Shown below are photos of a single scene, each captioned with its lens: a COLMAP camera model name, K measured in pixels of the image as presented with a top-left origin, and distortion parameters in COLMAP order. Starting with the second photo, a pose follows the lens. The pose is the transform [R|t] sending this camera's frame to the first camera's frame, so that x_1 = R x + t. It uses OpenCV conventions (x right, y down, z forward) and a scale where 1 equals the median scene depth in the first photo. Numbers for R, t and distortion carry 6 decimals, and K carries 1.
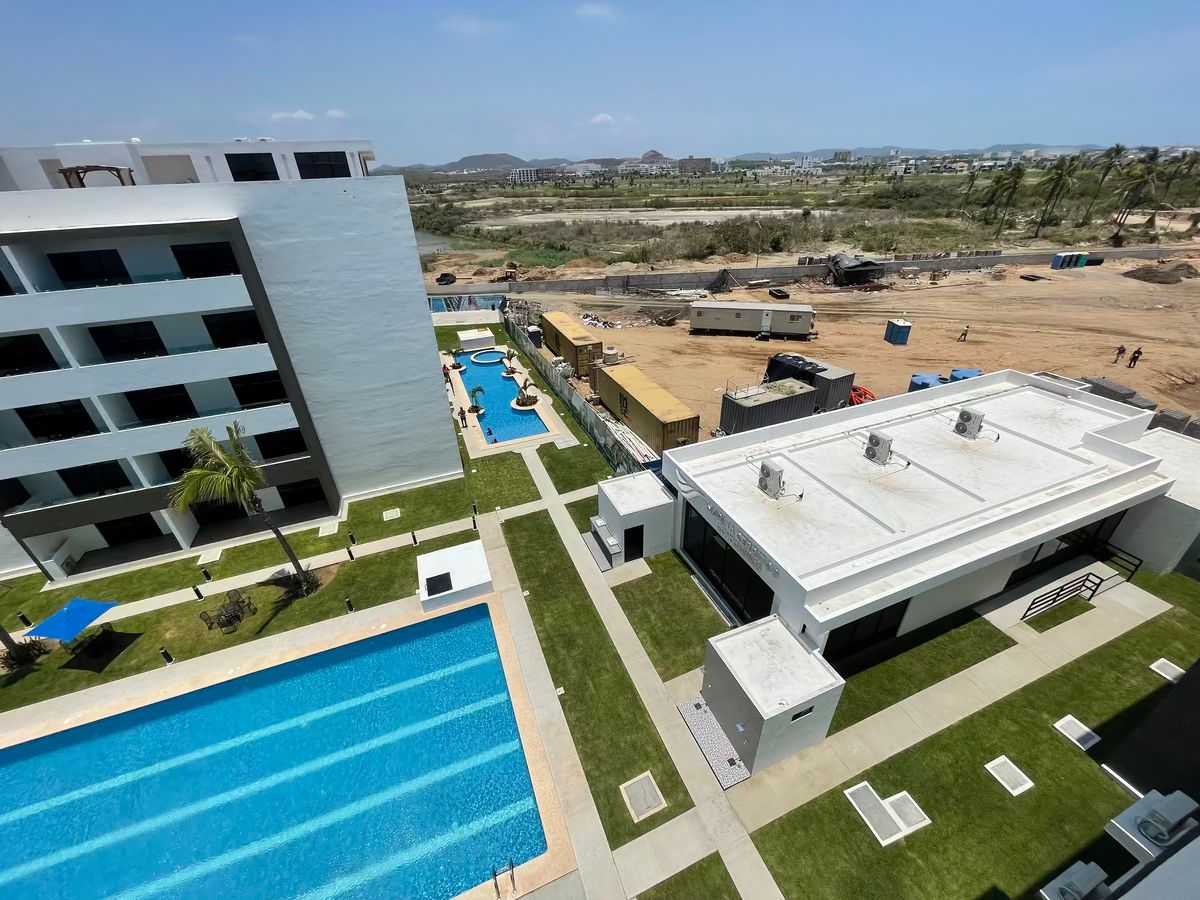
lens RADIAL K [[485.3, 0, 597.8], [0, 485.3, 443.7], [0, 0, 1]] dist [-0.001786, 0.000007]
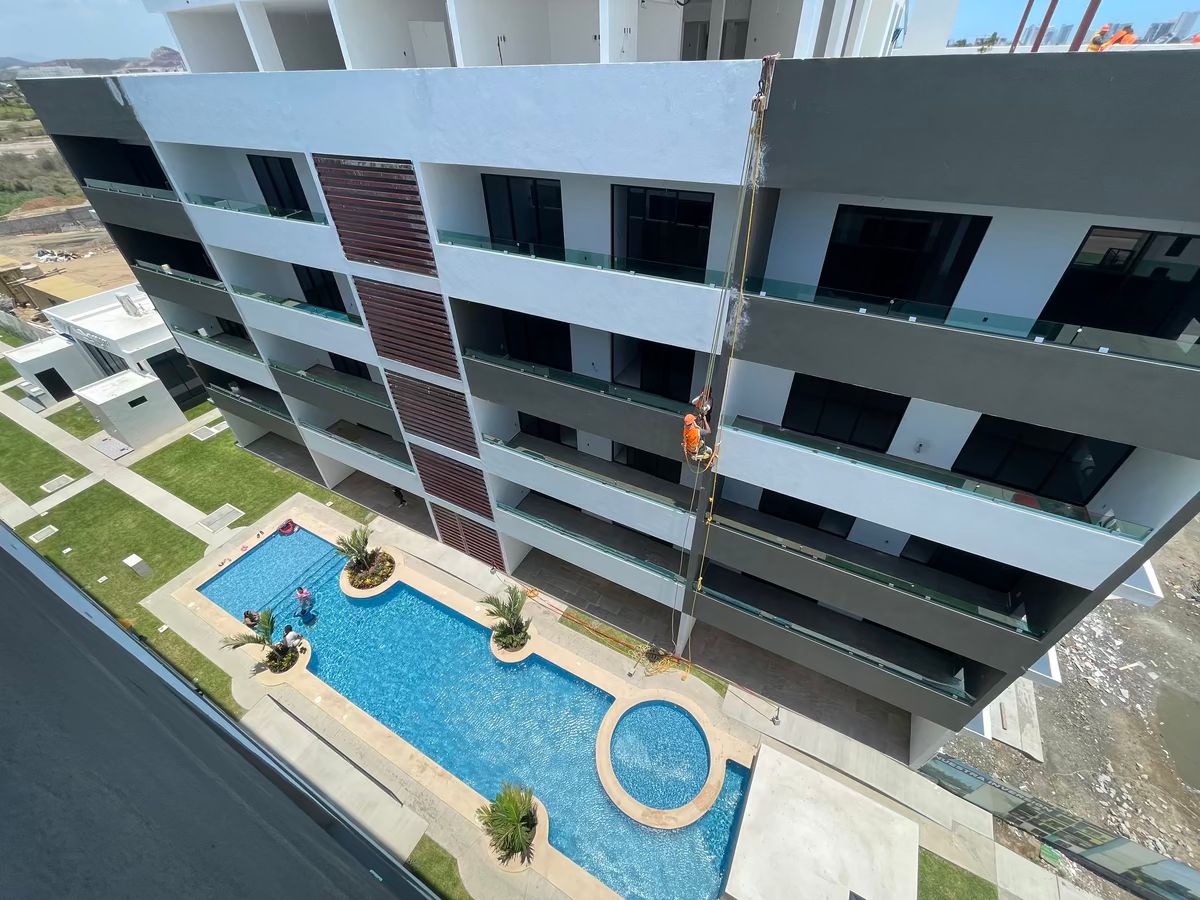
lens RADIAL K [[485.3, 0, 597.6], [0, 485.3, 450.9], [0, 0, 1]] dist [-0.001786, 0.000007]
pose [[0.770986, -0.391631, 0.502200, 0.430791], [0.314362, 0.919833, 0.234700, 0.470231], [-0.553856, -0.023078, 0.832293, -0.848283]]
